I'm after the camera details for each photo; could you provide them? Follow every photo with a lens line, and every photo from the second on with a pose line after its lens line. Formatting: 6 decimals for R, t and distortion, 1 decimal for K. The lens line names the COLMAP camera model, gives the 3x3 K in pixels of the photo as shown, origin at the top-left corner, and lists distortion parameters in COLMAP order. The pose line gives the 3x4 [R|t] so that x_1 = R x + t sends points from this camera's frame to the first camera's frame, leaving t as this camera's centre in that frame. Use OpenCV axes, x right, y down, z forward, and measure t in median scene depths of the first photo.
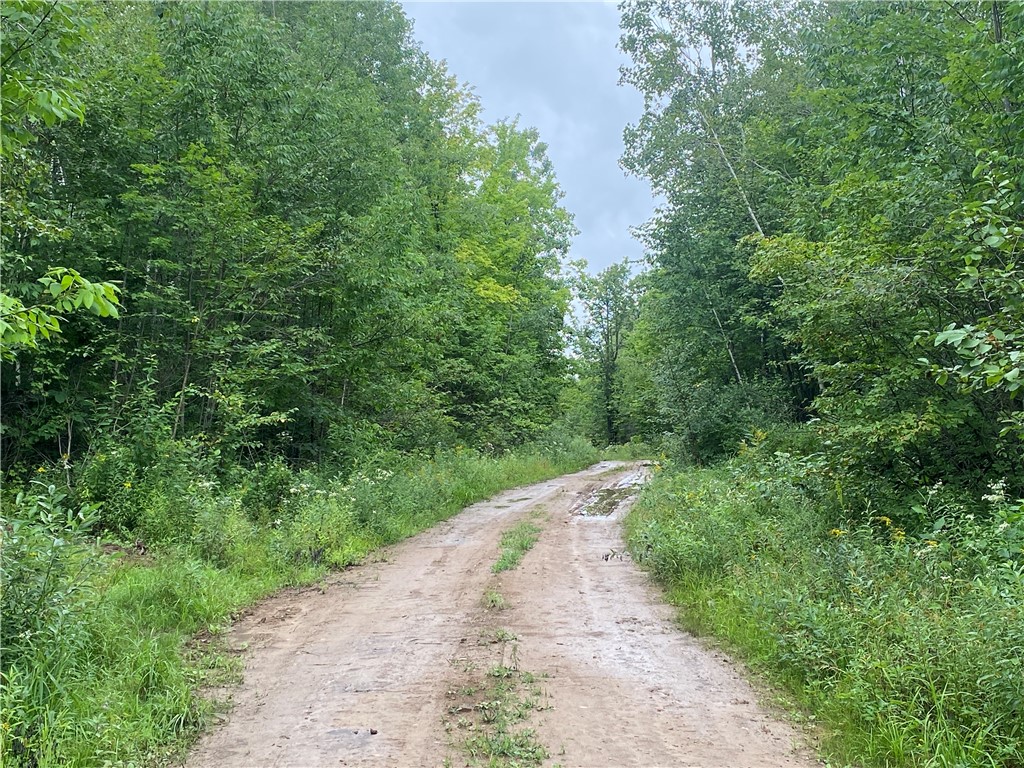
lens RADIAL K [[1401.8, 0, 510.8], [0, 1401.8, 383.8], [0, 0, 1]] dist [-0.135458, 0.000000]
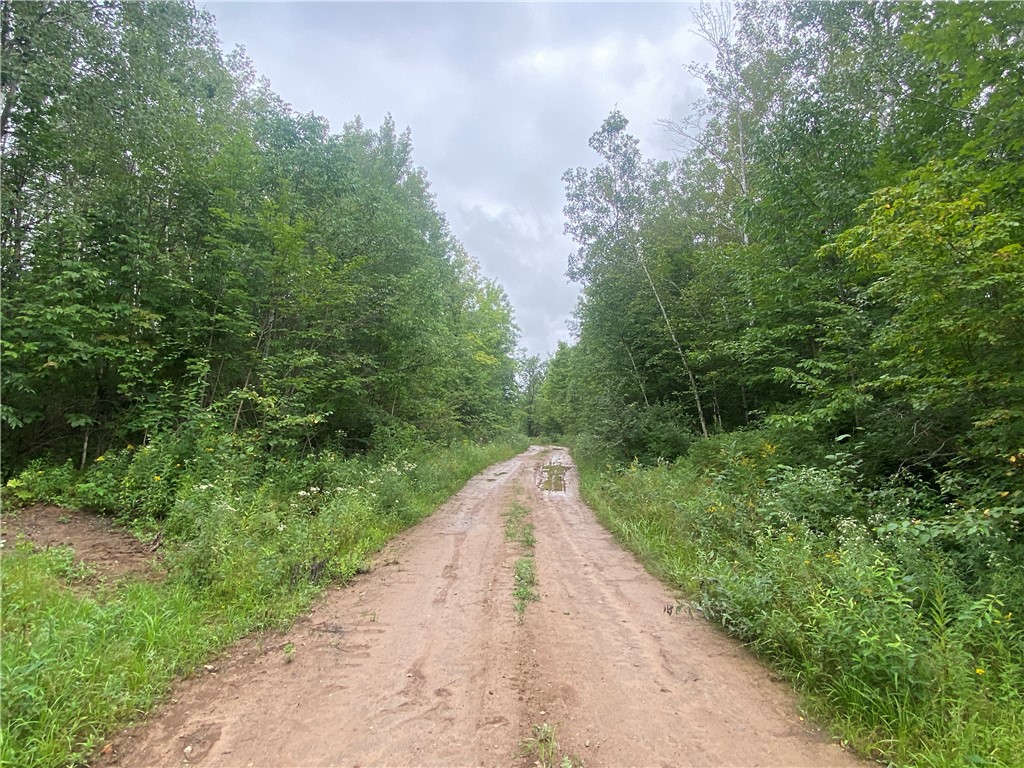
lens RADIAL K [[568.6, 0, 516.2], [0, 568.6, 381.6], [0, 0, 1]] dist [-0.016675, -0.002666]
pose [[0.997751, 0.032776, 0.058468, -0.012898], [-0.029824, 0.998271, -0.050661, 0.005479], [-0.060027, 0.048803, 0.997003, 0.231417]]
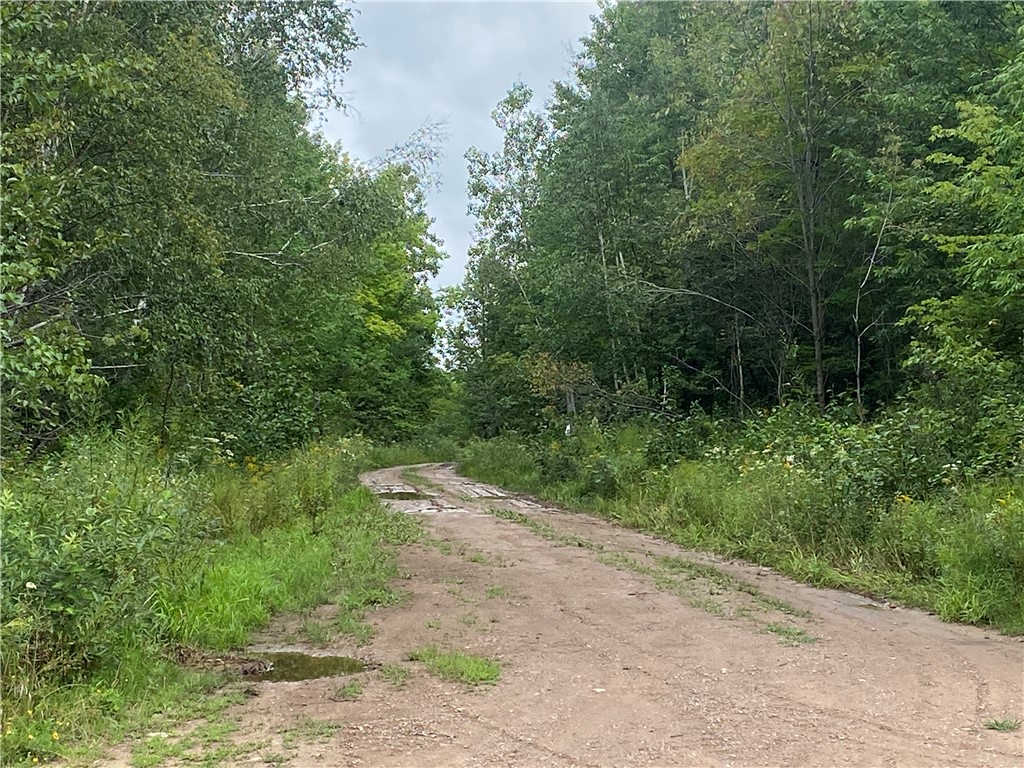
lens RADIAL K [[2119.0, 0, 512.2], [0, 2119.0, 384.5], [0, 0, 1]] dist [0.010687, 0.000000]
pose [[0.997409, -0.000347, 0.071941, -0.034300], [0.000288, 1.000000, 0.000834, -0.012884], [-0.071941, -0.000811, 0.997409, -1.086144]]
